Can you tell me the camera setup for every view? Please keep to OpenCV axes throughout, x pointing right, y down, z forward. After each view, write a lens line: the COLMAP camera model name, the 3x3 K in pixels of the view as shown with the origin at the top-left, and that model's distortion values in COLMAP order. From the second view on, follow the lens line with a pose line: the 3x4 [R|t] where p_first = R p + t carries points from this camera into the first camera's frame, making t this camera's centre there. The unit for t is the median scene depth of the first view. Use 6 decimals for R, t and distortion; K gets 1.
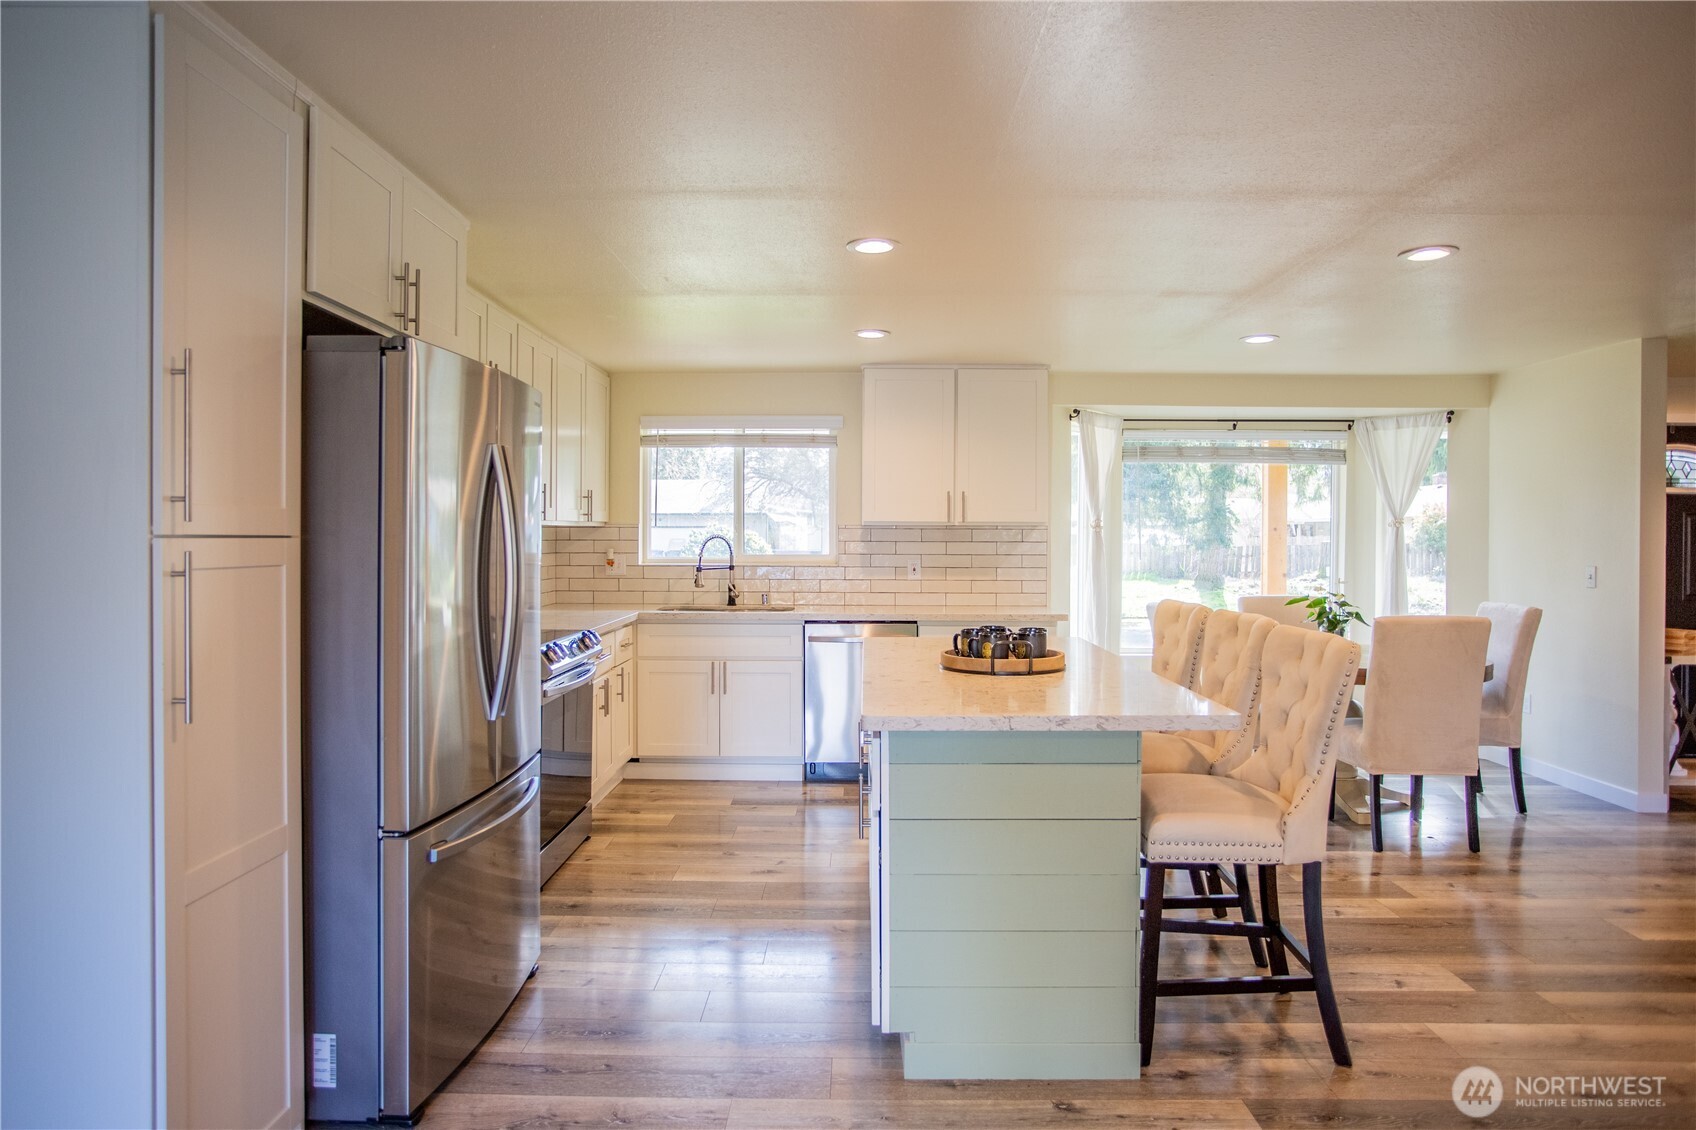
lens RADIAL K [[1074.8, 0, 848.2], [0, 1074.8, 535.3], [0, 0, 1]] dist [-0.077180, 0.068965]
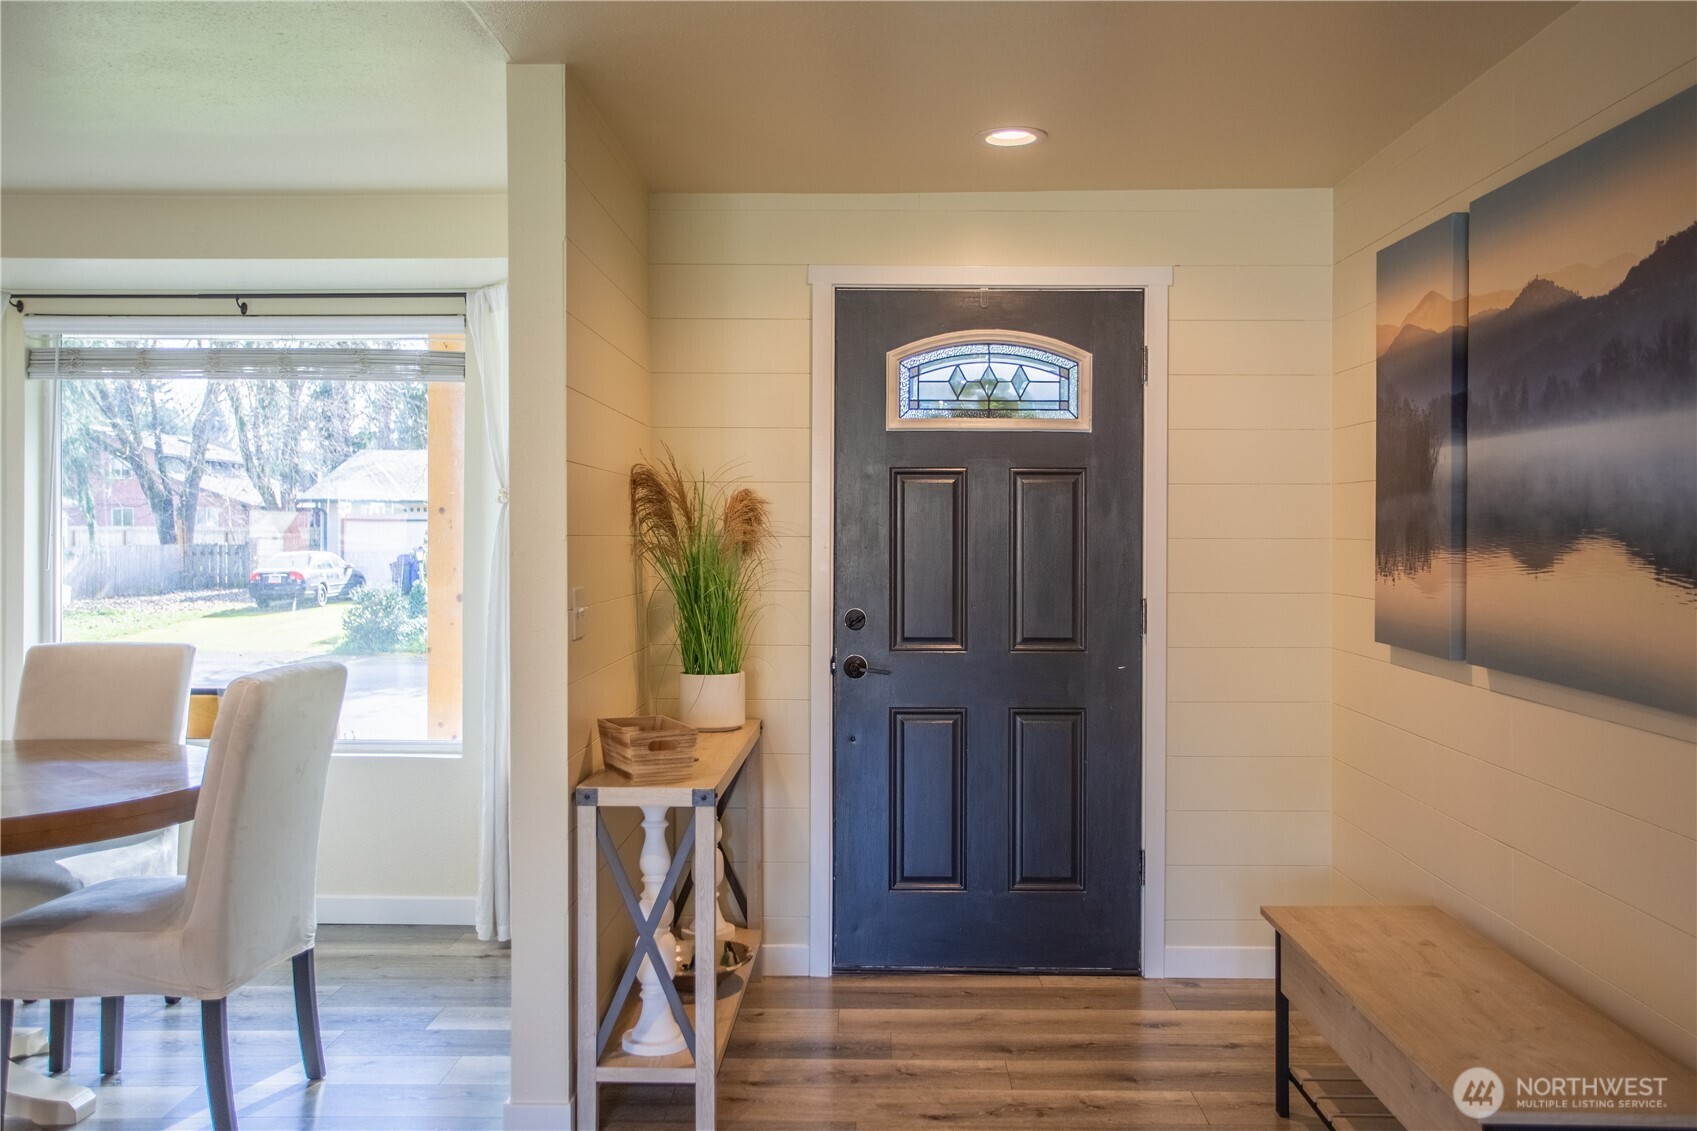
lens RADIAL K [[1521.3, 0, 934.7], [0, 1521.3, 543.8], [0, 0, 1]] dist [0.002926, 0.019908]
pose [[0.999992, -0.002014, -0.003428, 0.754330], [0.002026, 0.999991, 0.003692, 0.009016], [0.003420, -0.003698, 0.999987, 0.296726]]
